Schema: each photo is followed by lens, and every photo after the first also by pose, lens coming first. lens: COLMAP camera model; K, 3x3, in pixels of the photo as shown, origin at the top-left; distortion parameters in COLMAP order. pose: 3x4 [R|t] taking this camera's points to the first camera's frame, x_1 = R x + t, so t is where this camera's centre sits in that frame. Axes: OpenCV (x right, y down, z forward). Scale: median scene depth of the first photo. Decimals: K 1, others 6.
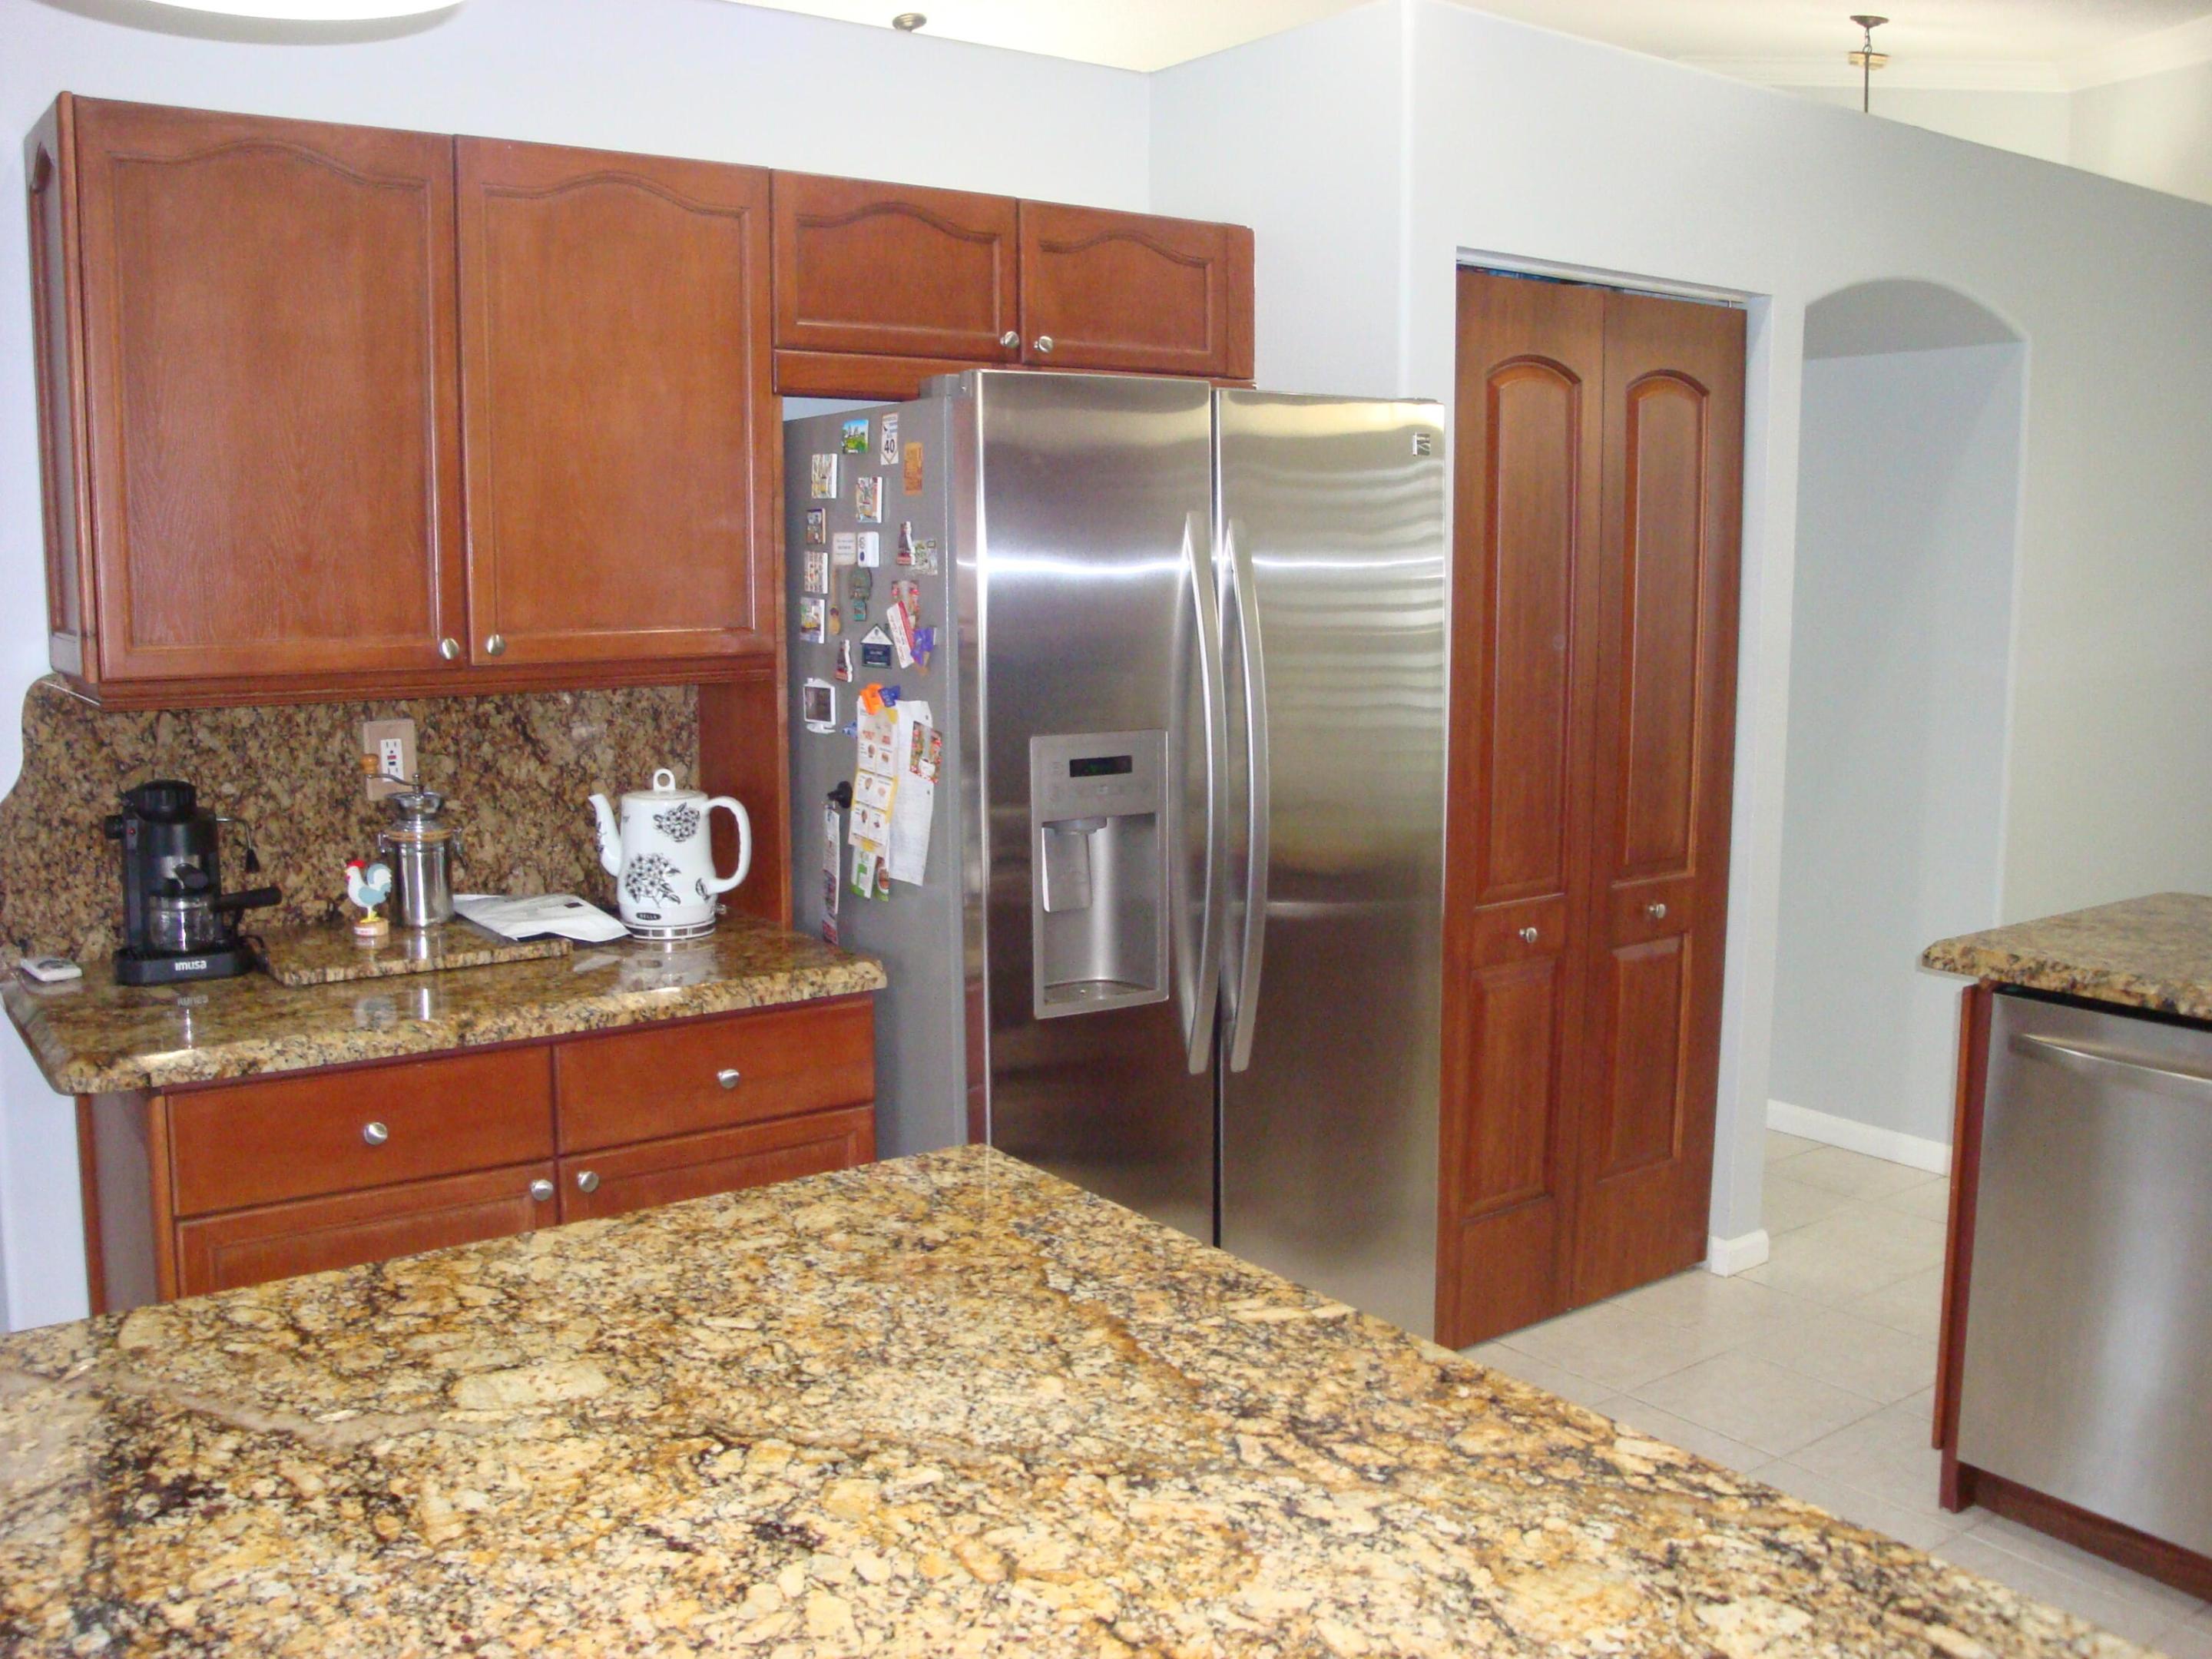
lens RADIAL K [[1968.8, 0, 1107.9], [0, 1968.8, 815.5], [0, 0, 1]] dist [-0.137140, 0.106226]
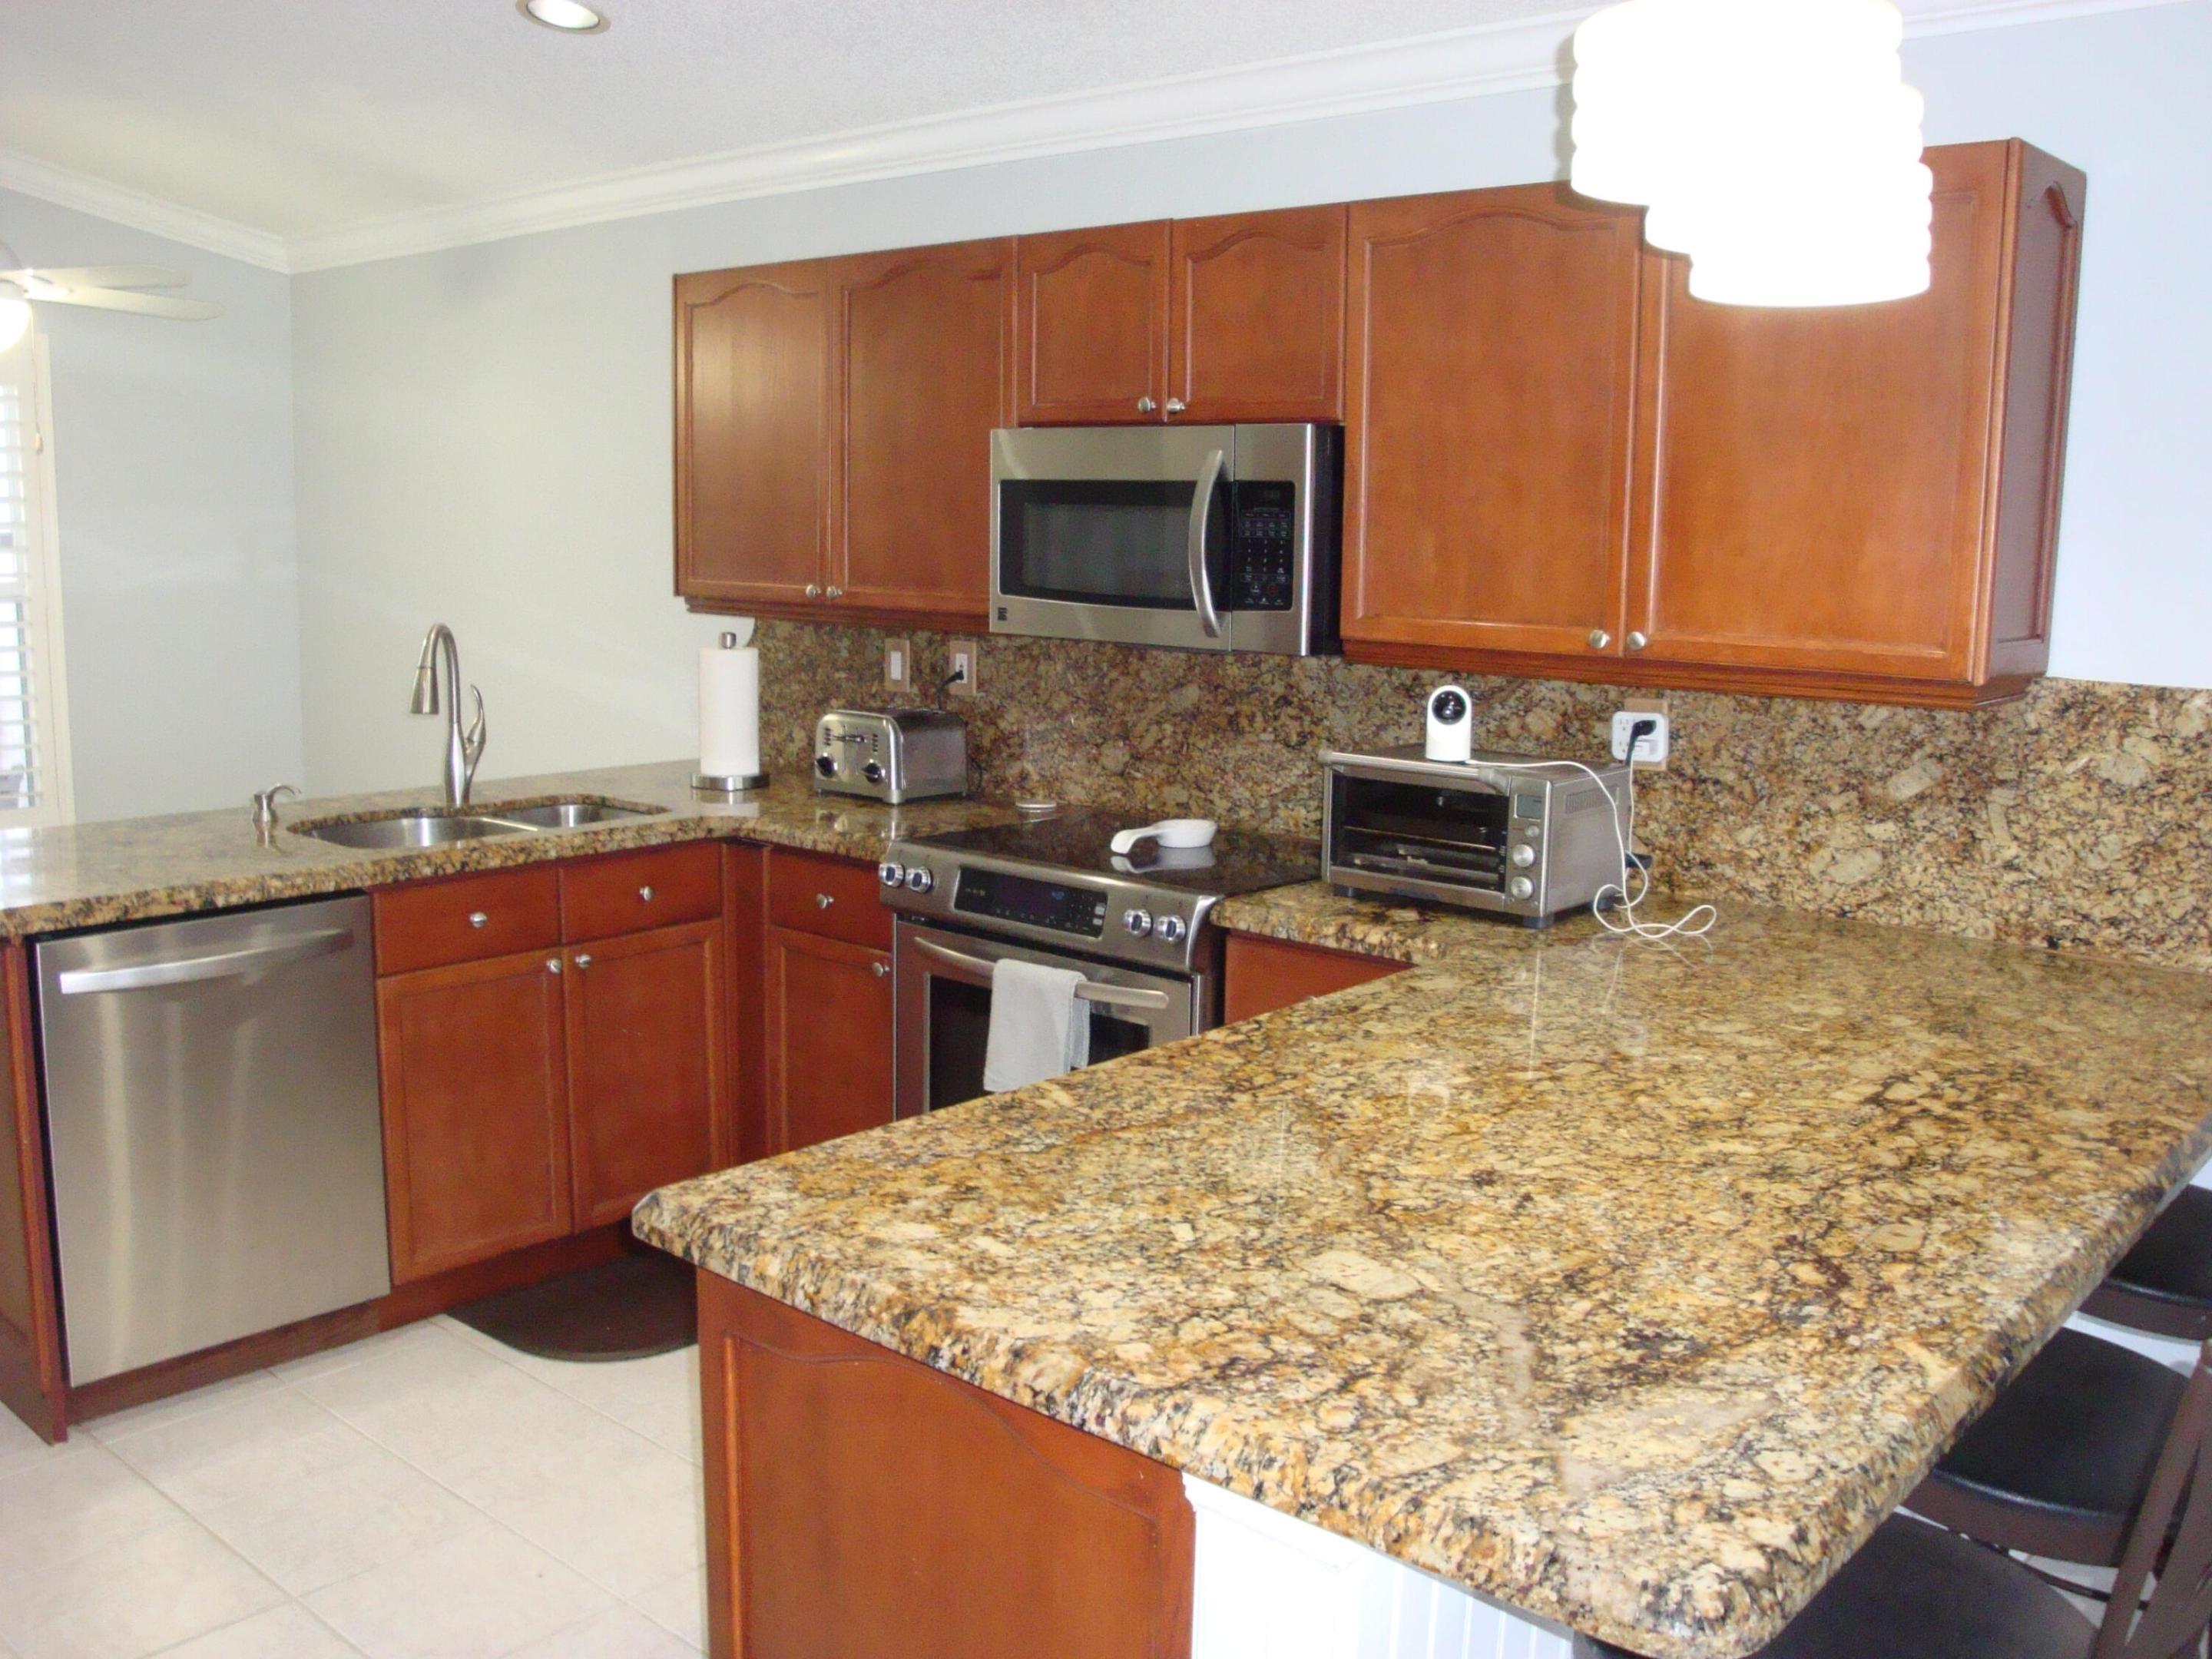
lens RADIAL K [[1968.8, 0, 1112.7], [0, 1968.8, 826.5], [0, 0, 1]] dist [-0.137140, 0.106226]
pose [[-0.227045, -0.157072, 0.961134, -1.368887], [0.106468, 0.976989, 0.184813, -0.206803], [-0.968047, 0.144291, -0.205098, 1.355267]]
